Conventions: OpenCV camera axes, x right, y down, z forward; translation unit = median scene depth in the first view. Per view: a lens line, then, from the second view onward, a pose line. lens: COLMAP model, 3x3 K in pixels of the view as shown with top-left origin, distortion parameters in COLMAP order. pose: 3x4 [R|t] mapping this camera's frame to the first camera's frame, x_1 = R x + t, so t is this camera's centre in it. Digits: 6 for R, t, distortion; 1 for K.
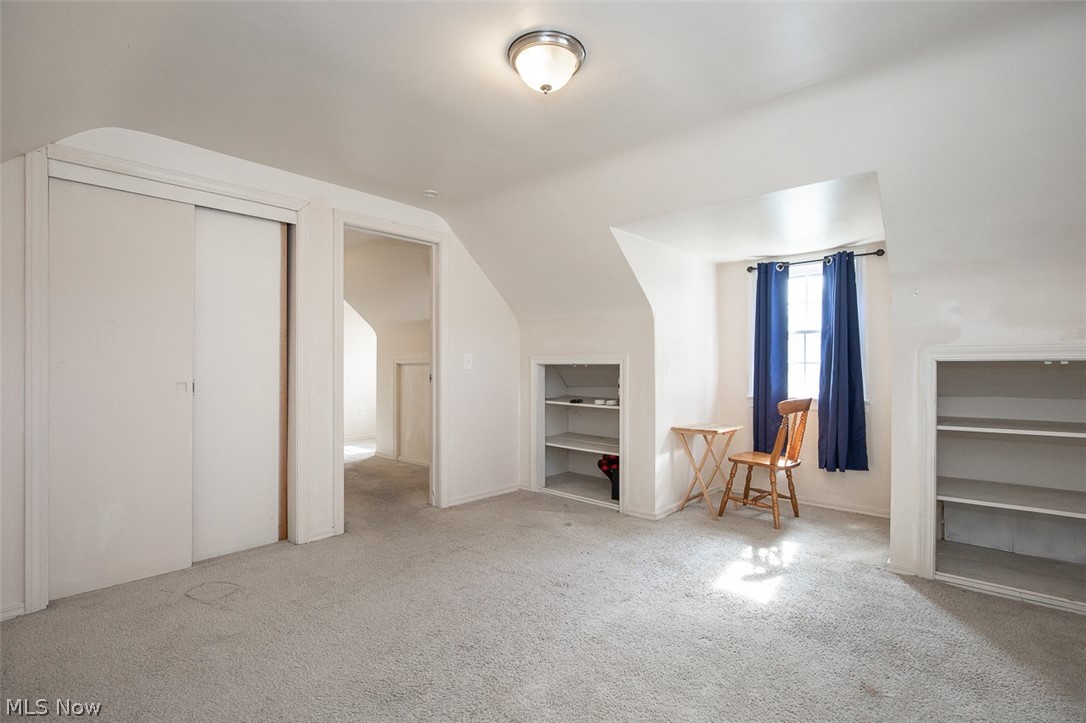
lens RADIAL K [[497.7, 0, 543.0], [0, 497.7, 361.5], [0, 0, 1]] dist [-0.014875, 0.000809]
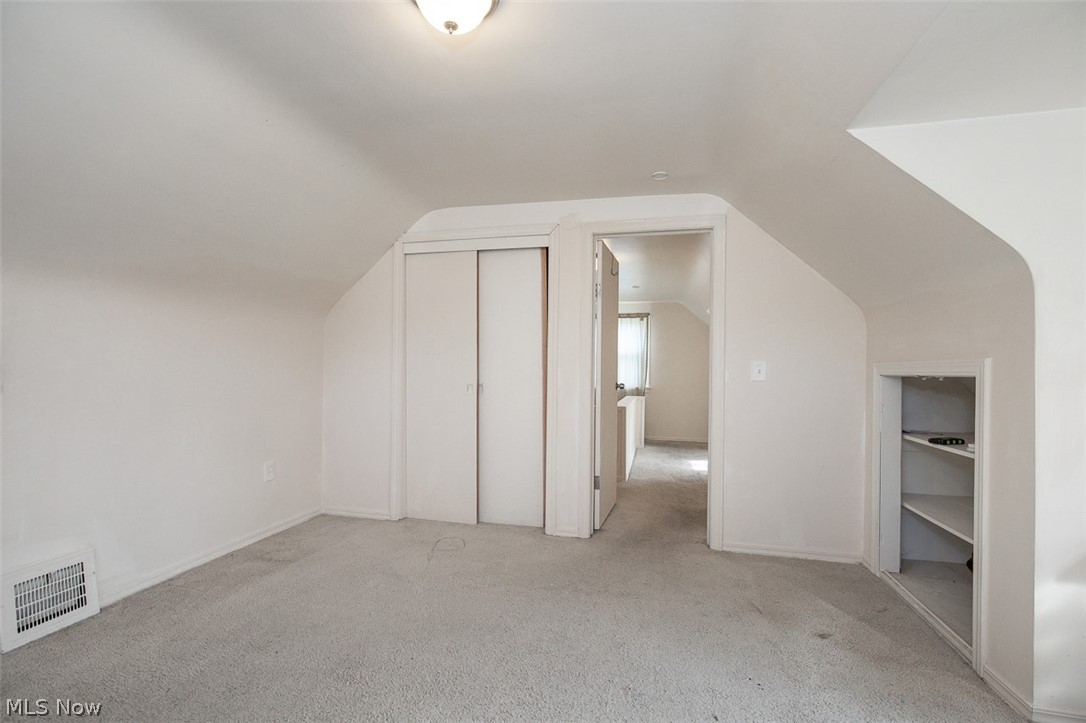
lens RADIAL K [[497.7, 0, 543.0], [0, 497.7, 361.5], [0, 0, 1]] dist [-0.014875, 0.000809]
pose [[0.483502, -0.009876, -0.875288, 0.386331], [-0.006686, 0.999866, -0.014975, -0.000102], [0.875318, 0.013093, 0.483370, 0.363422]]
